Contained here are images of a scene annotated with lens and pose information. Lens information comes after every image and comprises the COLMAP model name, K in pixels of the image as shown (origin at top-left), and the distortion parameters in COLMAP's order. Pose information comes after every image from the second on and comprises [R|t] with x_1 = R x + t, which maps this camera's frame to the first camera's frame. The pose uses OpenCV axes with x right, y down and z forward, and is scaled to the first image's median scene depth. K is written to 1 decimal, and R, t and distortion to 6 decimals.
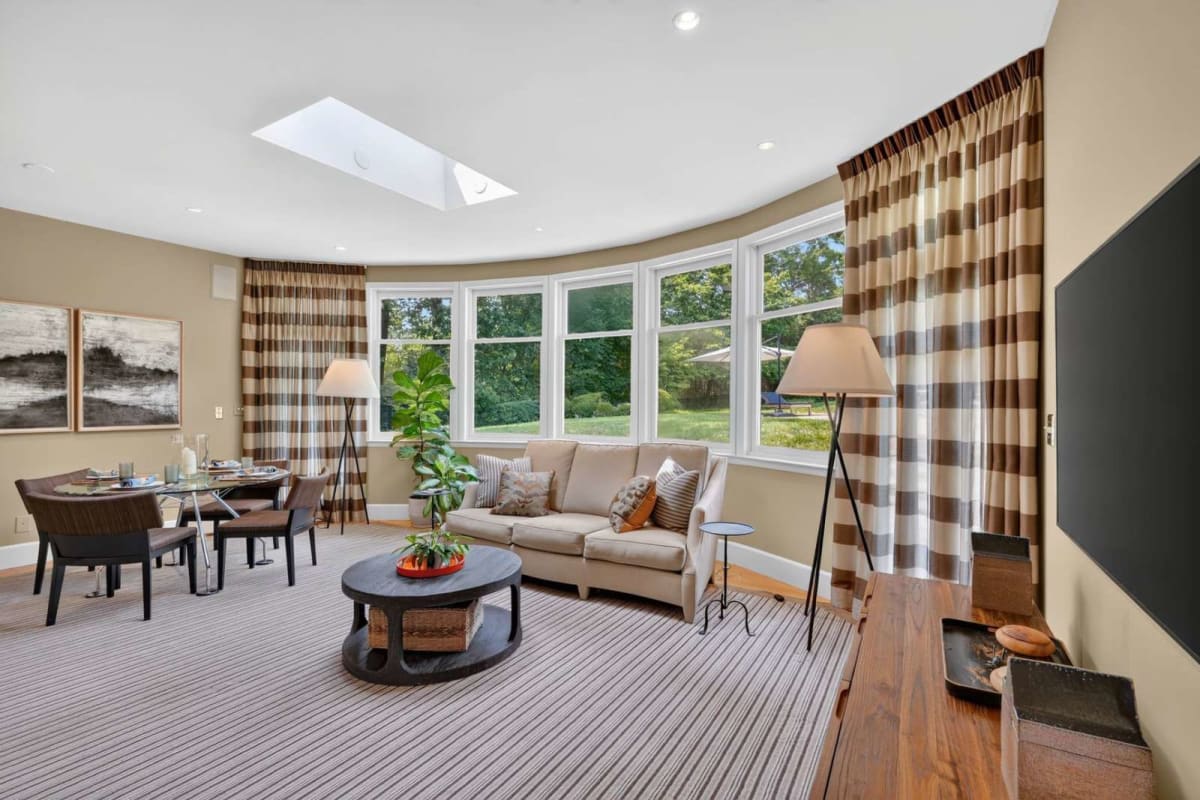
lens RADIAL K [[550.3, 0, 604.2], [0, 550.3, 406.5], [0, 0, 1]] dist [-0.003688, 0.000412]
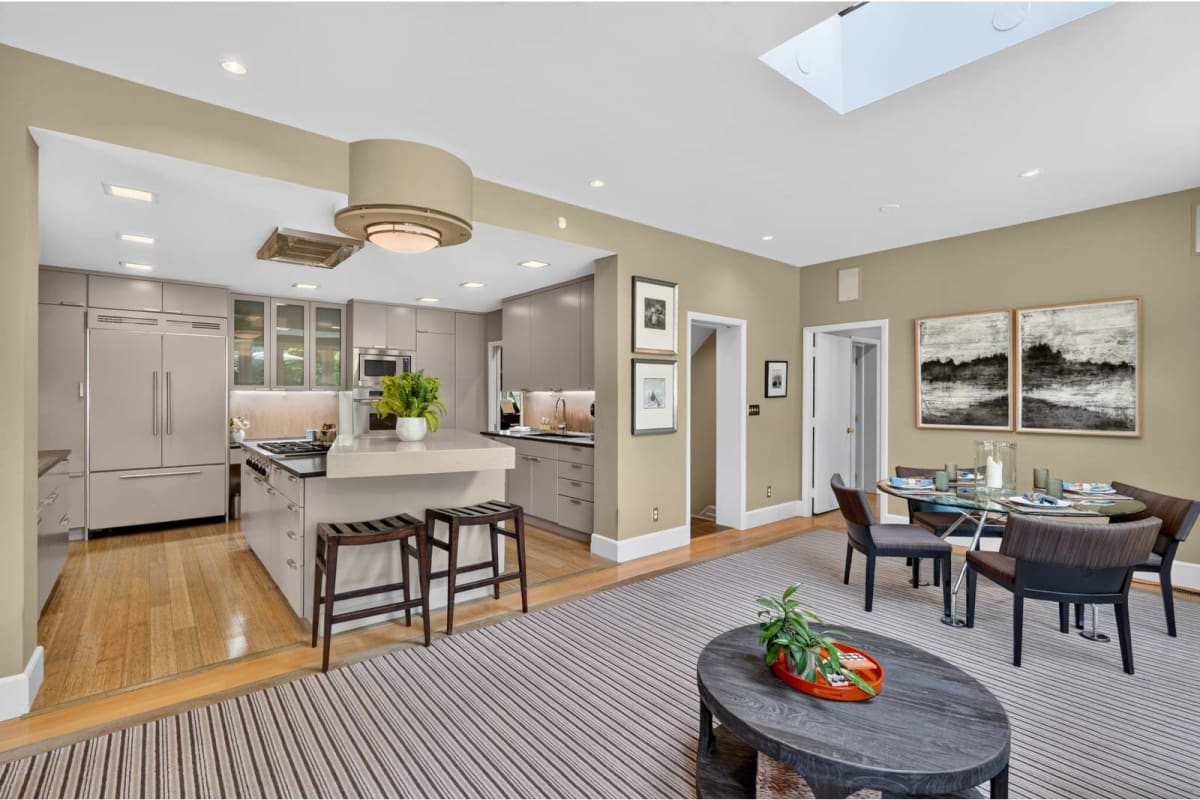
lens RADIAL K [[550.3, 0, 599.1], [0, 550.3, 393.5], [0, 0, 1]] dist [-0.003688, 0.000412]
pose [[-0.336484, -0.001749, -0.941687, 0.235371], [-0.004758, 0.999989, -0.000157, -0.020030], [0.941677, 0.004428, -0.336489, 0.603615]]
